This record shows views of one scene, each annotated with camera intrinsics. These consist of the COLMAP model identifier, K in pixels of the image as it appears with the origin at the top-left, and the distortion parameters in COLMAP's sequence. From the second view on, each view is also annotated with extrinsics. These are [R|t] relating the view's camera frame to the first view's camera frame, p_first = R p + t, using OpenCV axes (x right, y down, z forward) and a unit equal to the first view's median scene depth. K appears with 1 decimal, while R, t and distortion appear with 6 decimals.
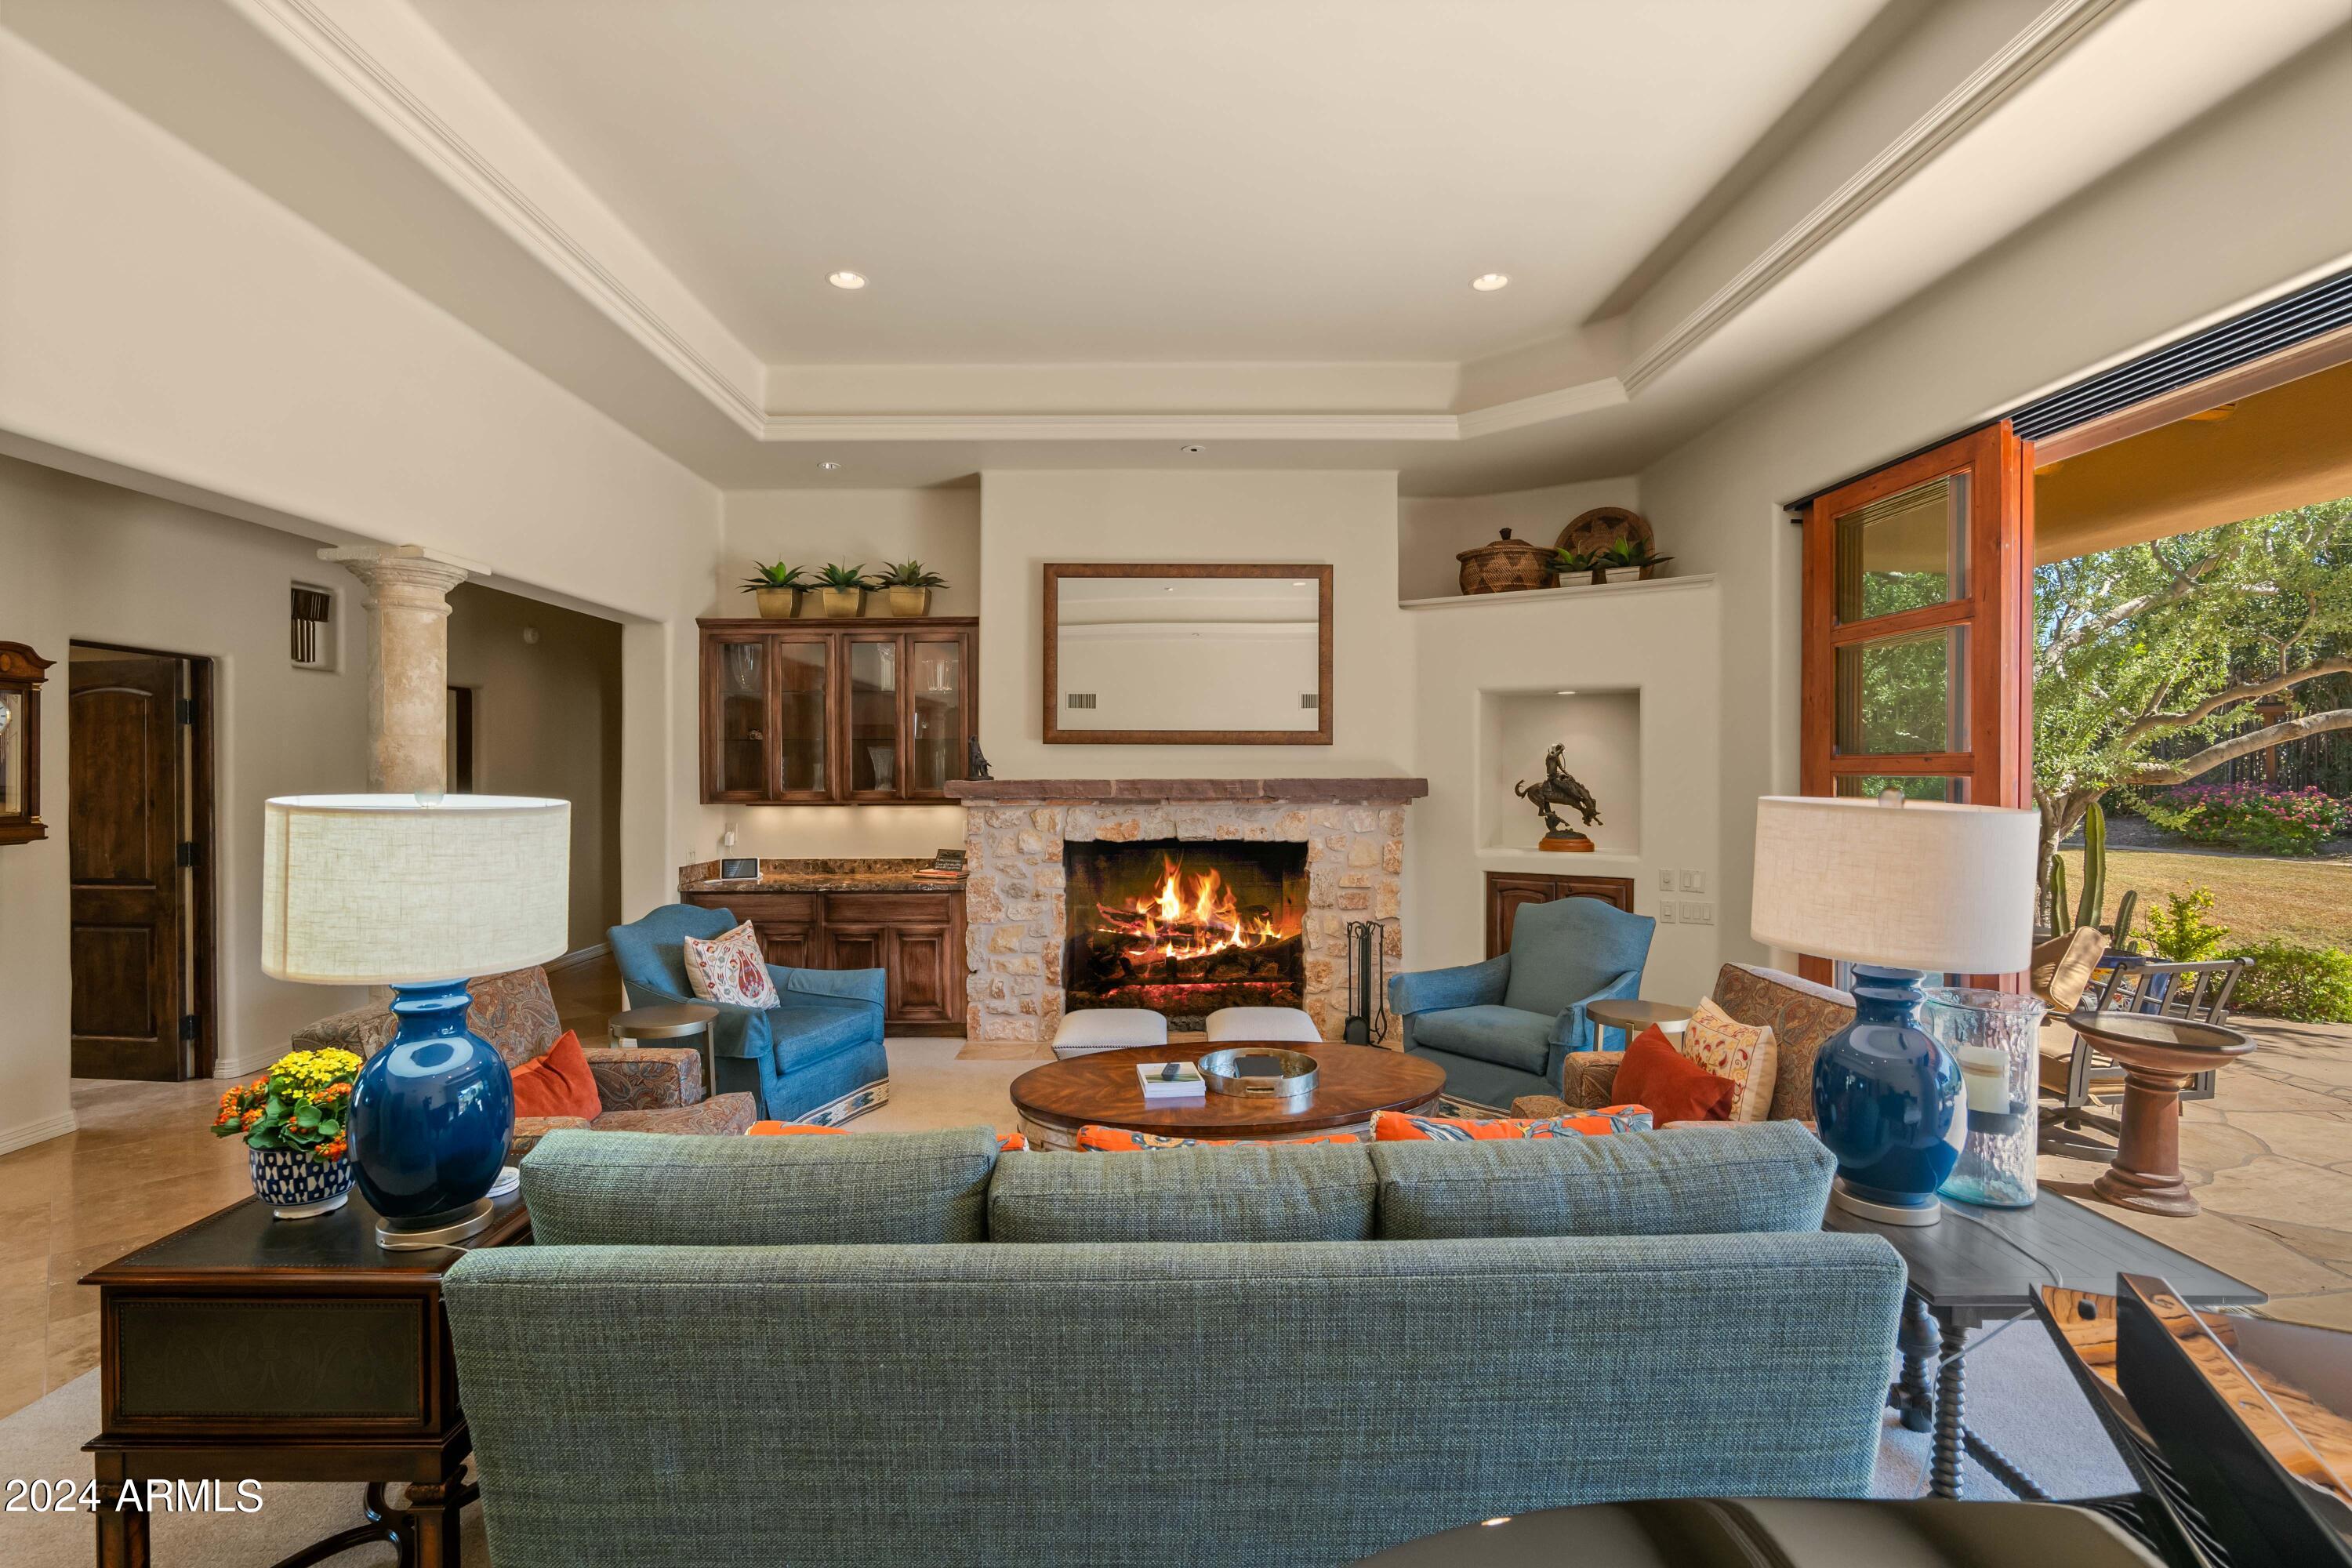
lens RADIAL K [[1114.1, 0, 1172.1], [0, 1114.1, 772.0], [0, 0, 1]] dist [-0.024670, 0.005805]
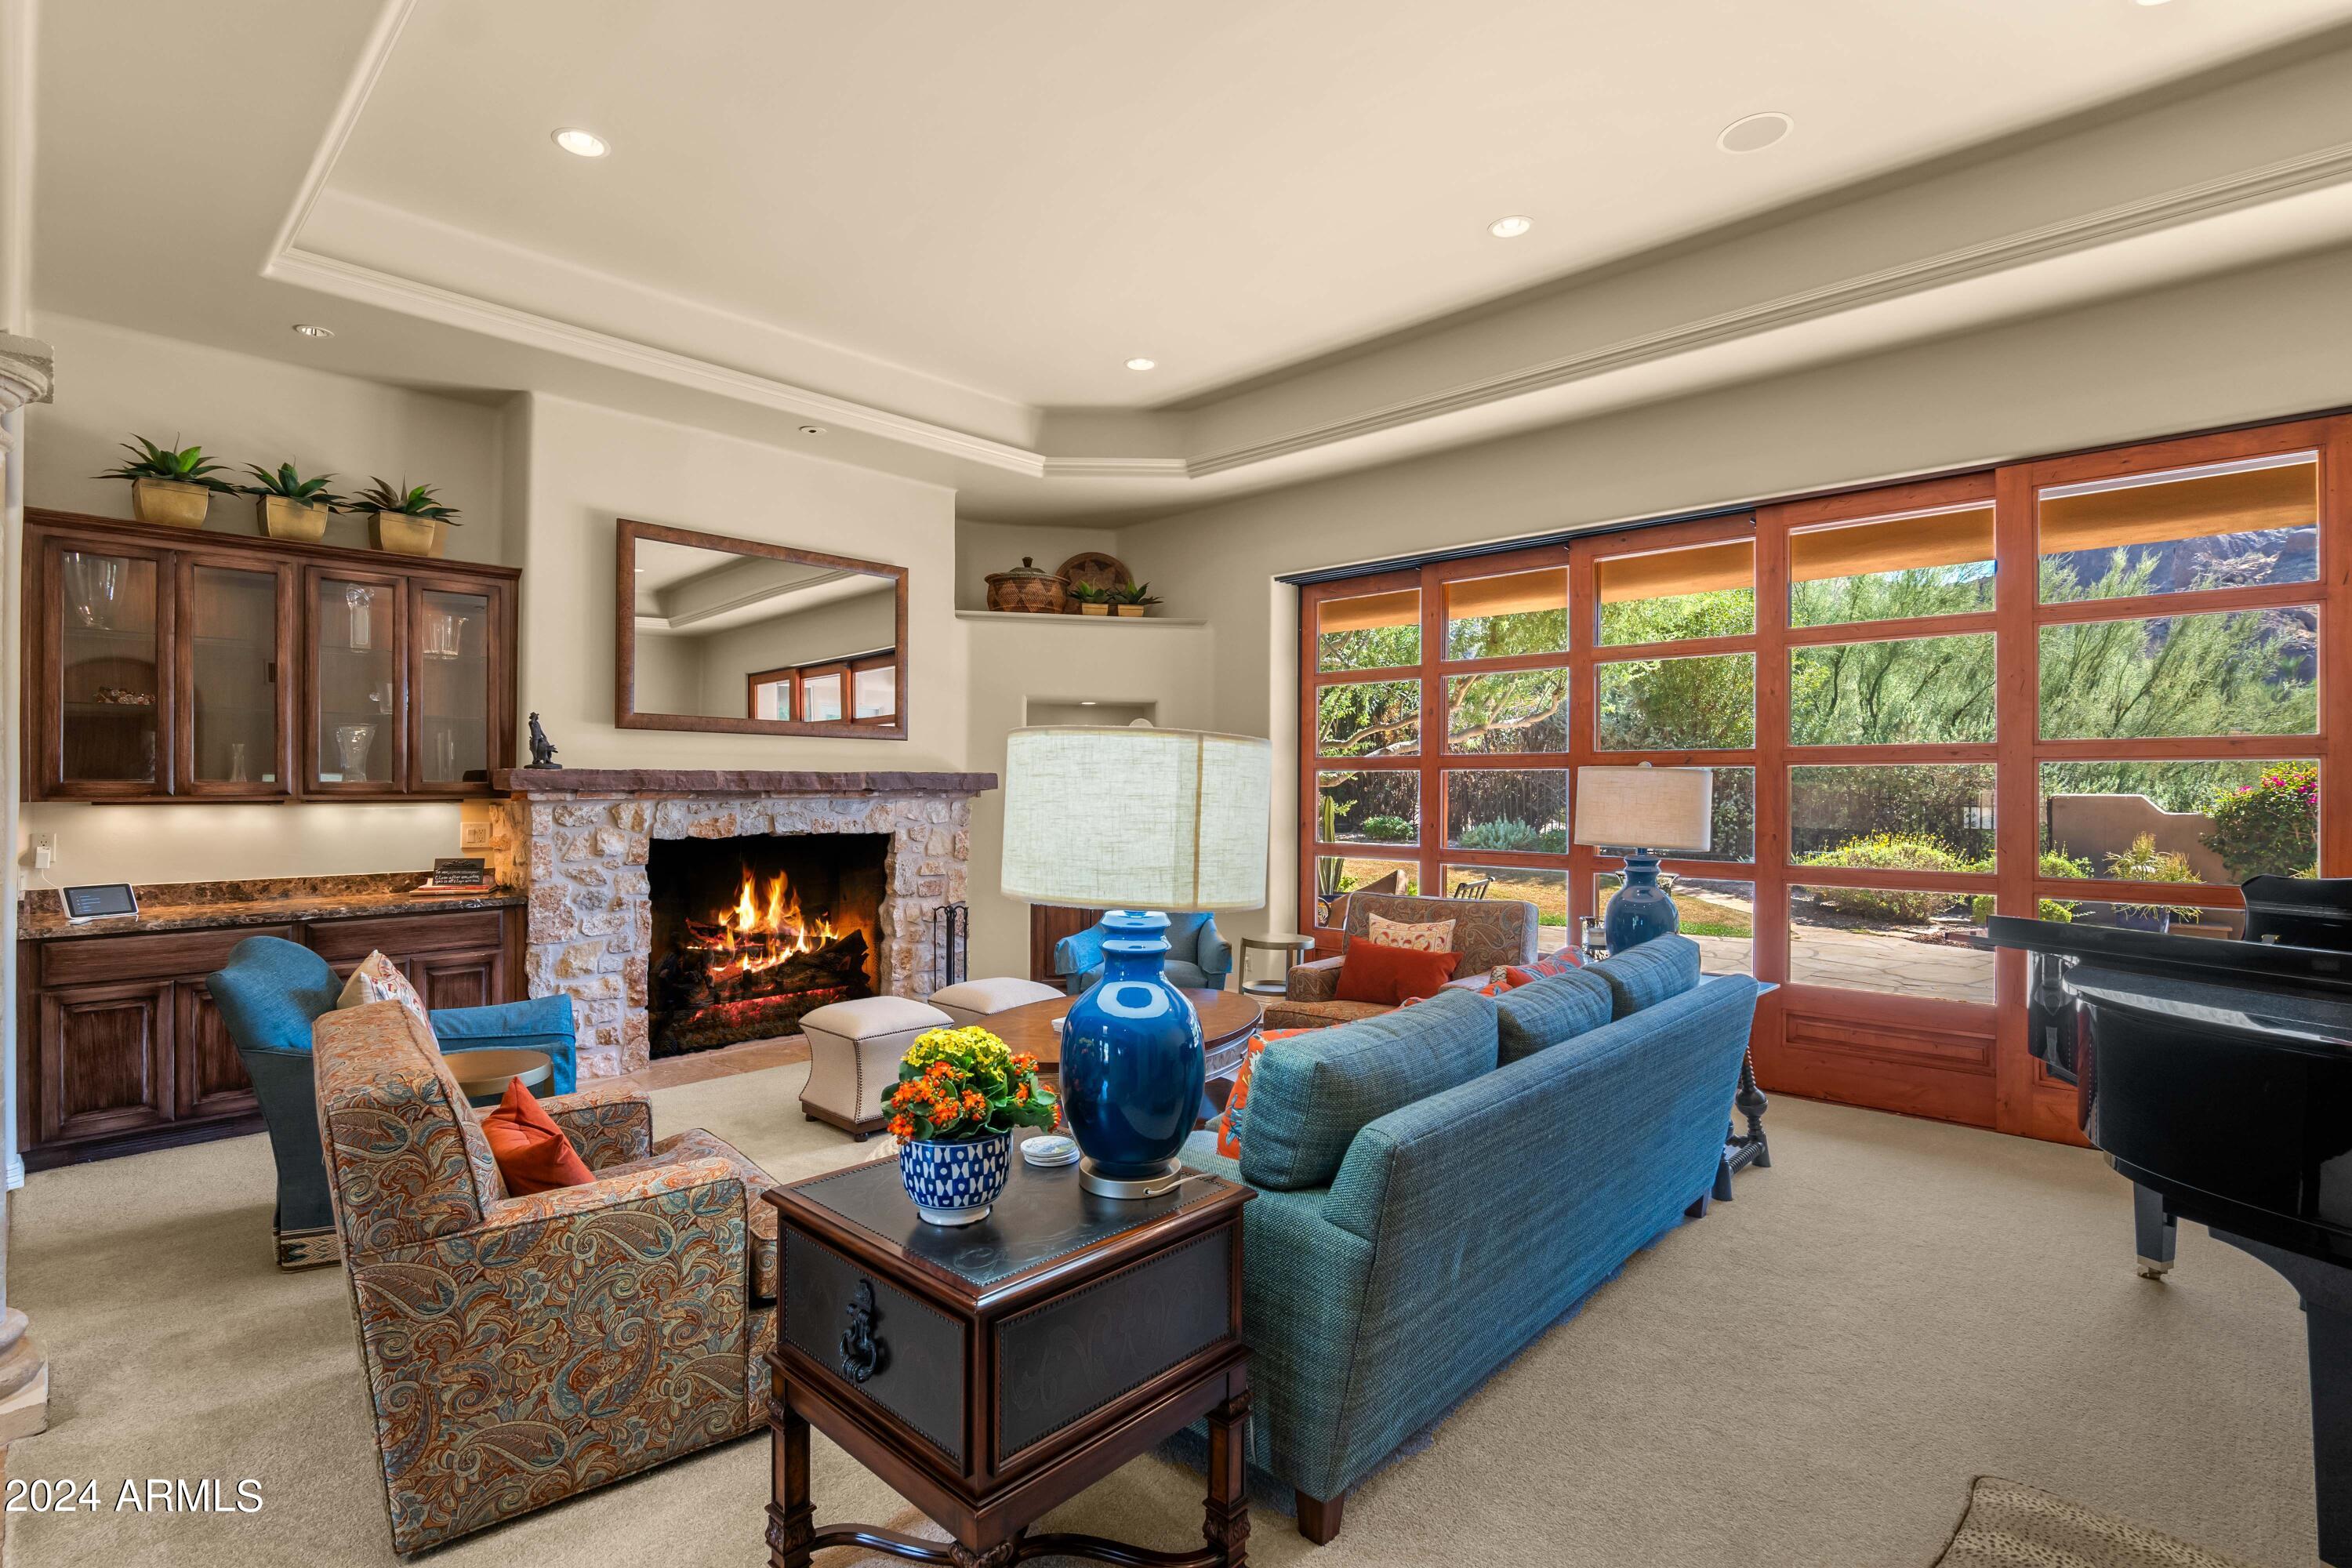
lens RADIAL K [[1121.6, 0, 1163.5], [0, 1121.6, 790.1], [0, 0, 1]] dist [-0.003227, 0.000439]
pose [[0.696668, 0.001969, 0.717391, -0.449782], [-0.000526, 0.999997, -0.002234, 0.024539], [-0.717393, 0.001179, 0.696667, 0.096298]]
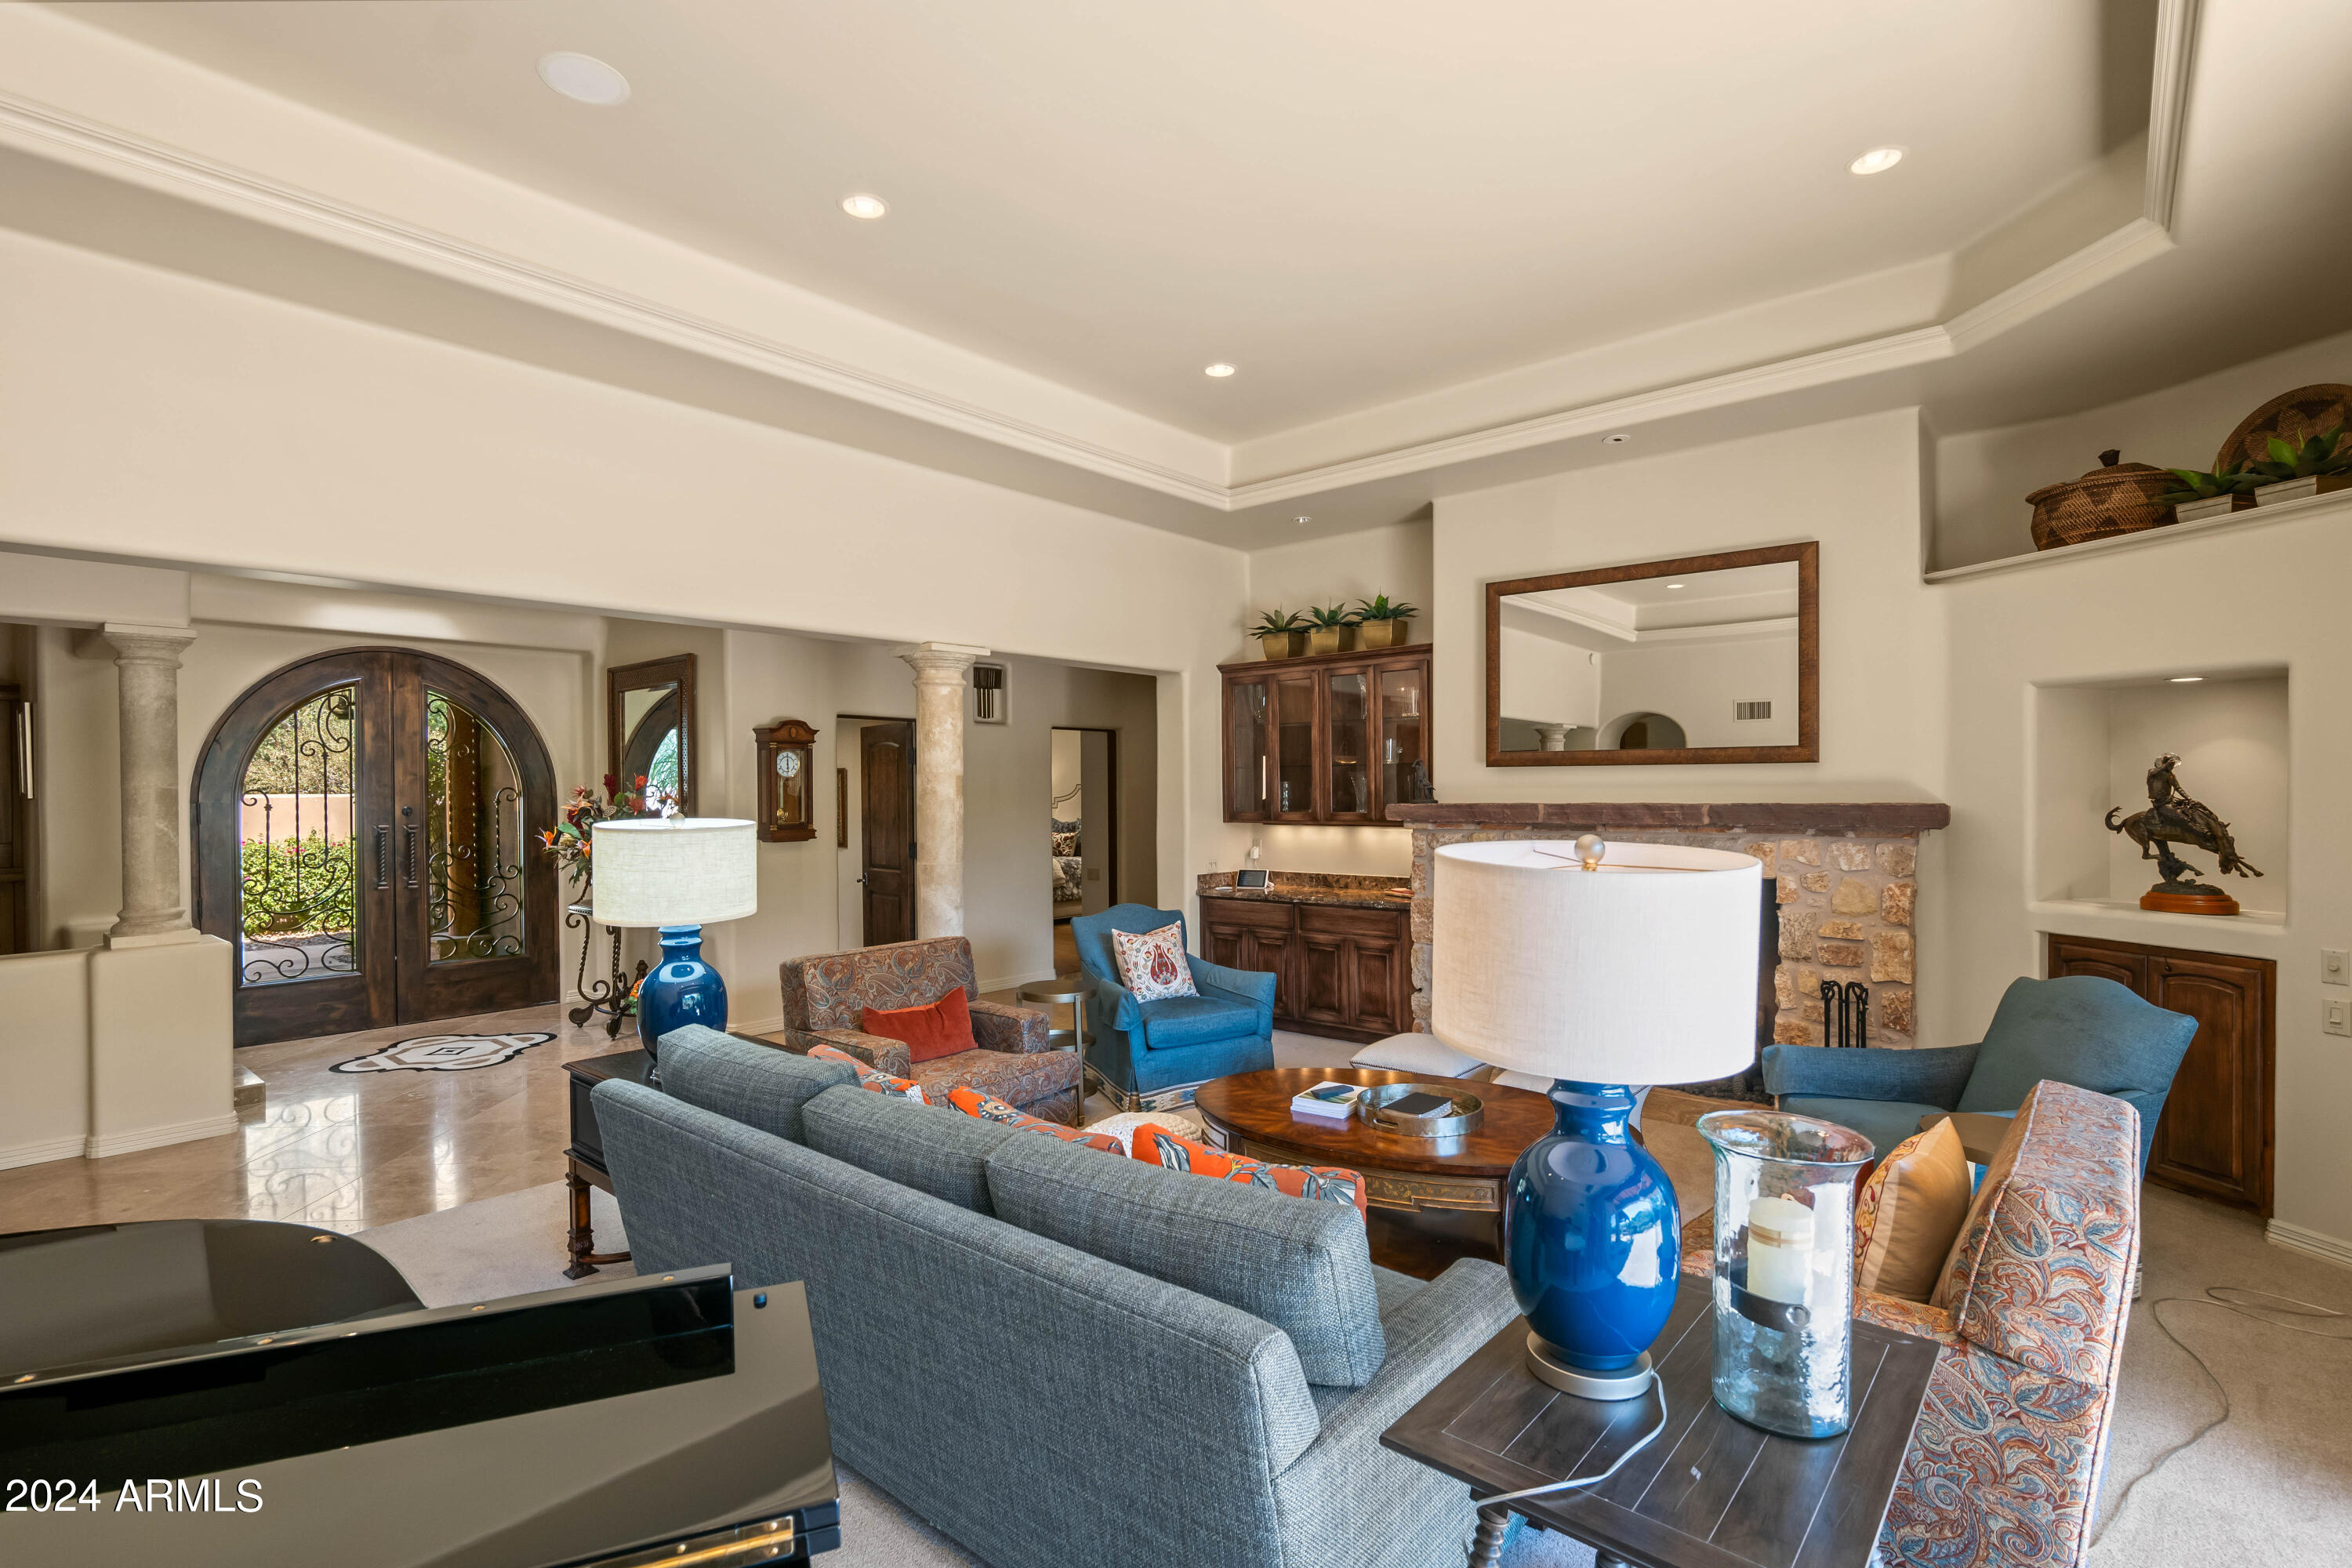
lens RADIAL K [[1121.6, 0, 1163.5], [0, 1121.6, 790.1], [0, 0, 1]] dist [-0.003227, 0.000439]
pose [[0.745854, -0.003177, -0.666102, 0.338296], [0.005310, 0.999985, 0.001176, -0.007605], [0.666088, -0.004414, 0.745860, 0.069532]]
